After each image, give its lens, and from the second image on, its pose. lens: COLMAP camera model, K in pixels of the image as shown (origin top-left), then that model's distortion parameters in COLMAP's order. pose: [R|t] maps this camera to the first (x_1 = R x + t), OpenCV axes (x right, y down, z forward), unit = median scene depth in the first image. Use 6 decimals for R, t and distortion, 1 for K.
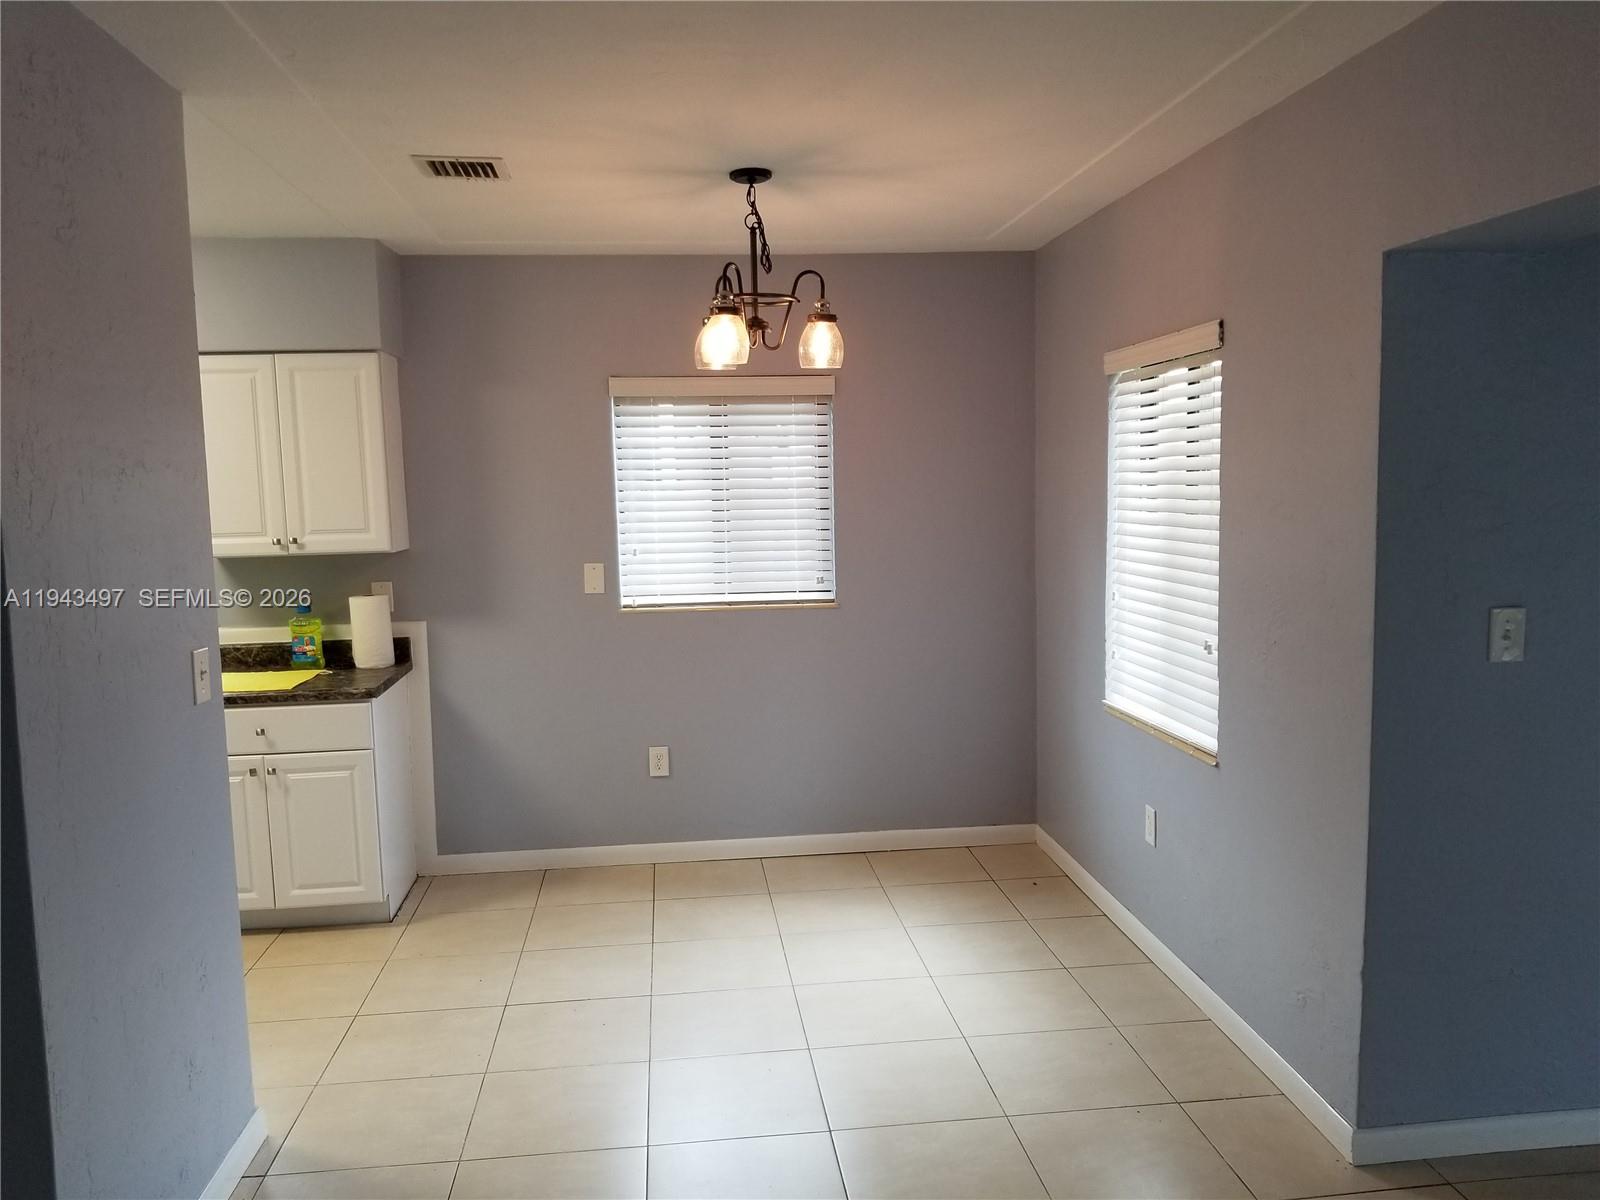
lens RADIAL K [[1252.3, 0, 792.5], [0, 1252.3, 625.2], [0, 0, 1]] dist [0.053890, -0.080762]
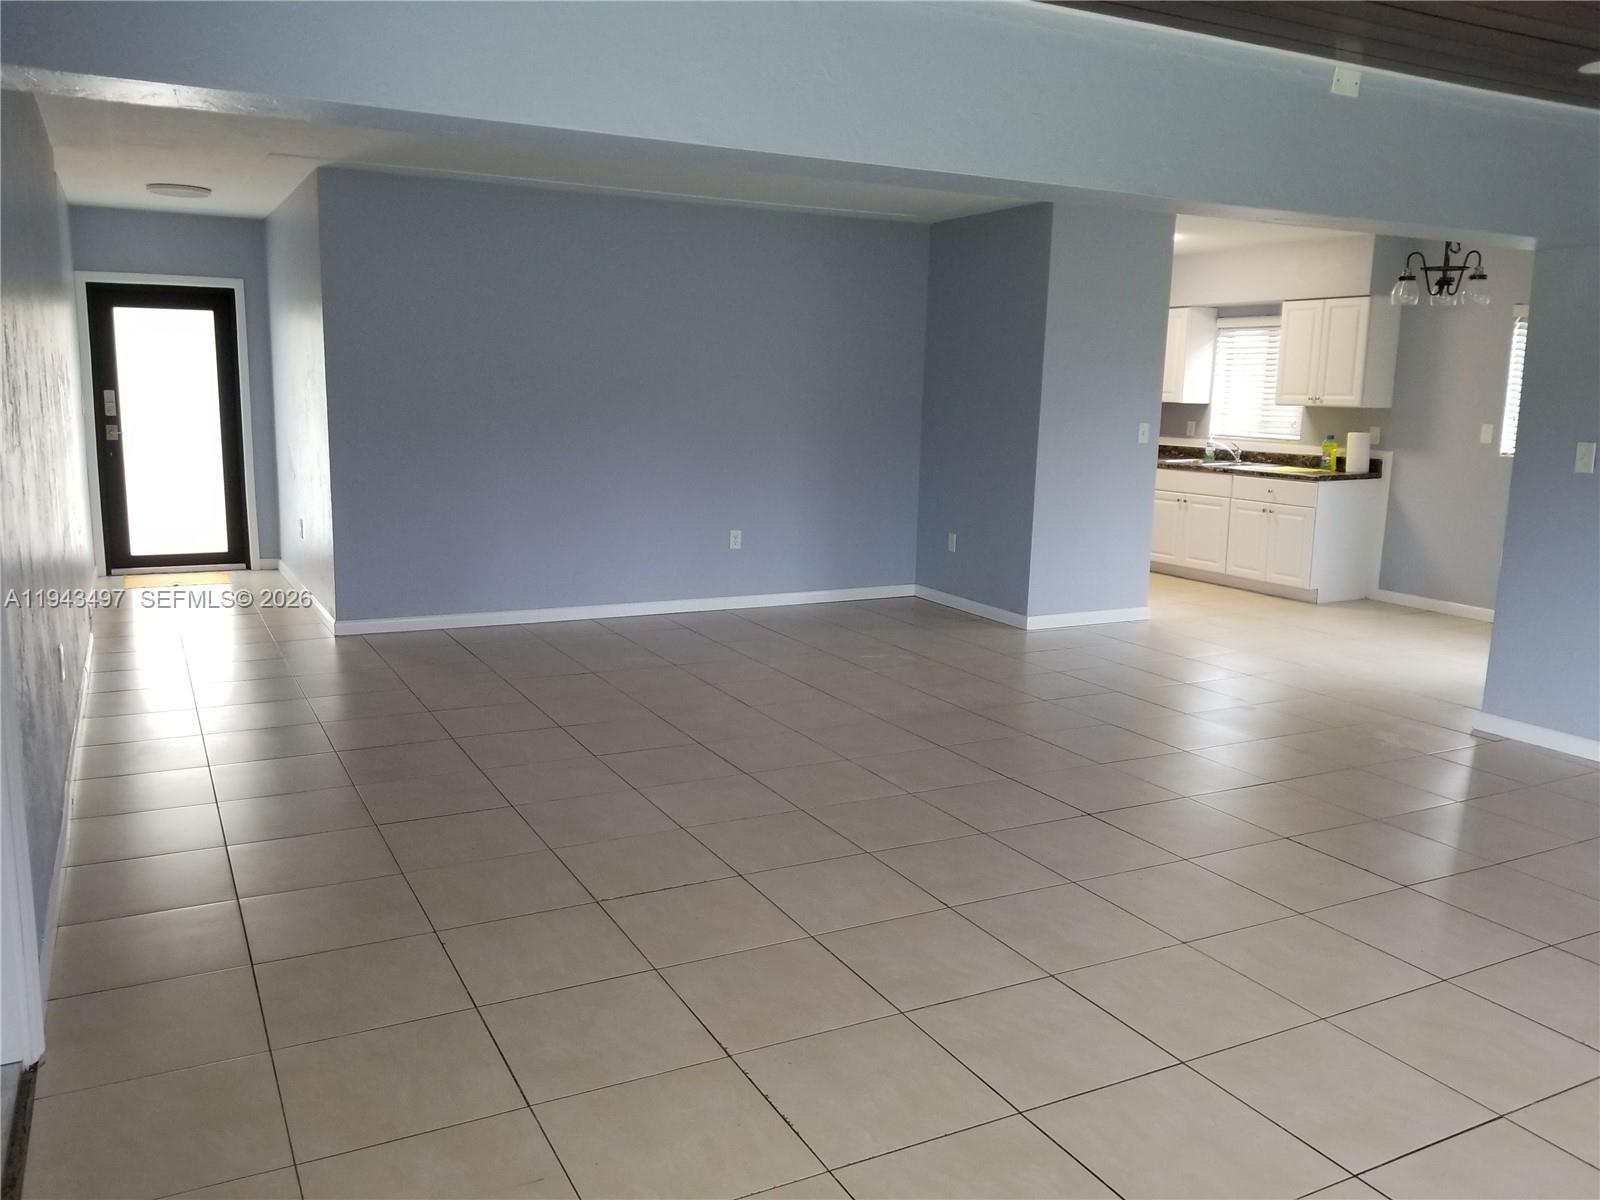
lens RADIAL K [[1252.3, 0, 795.3], [0, 1252.3, 592.1], [0, 0, 1]] dist [0.053890, -0.080762]
pose [[0.375908, 0.184706, -0.908062, 1.120498], [-0.141502, 0.979883, 0.140737, 0.064890], [0.915790, 0.075588, 0.394482, -0.464370]]
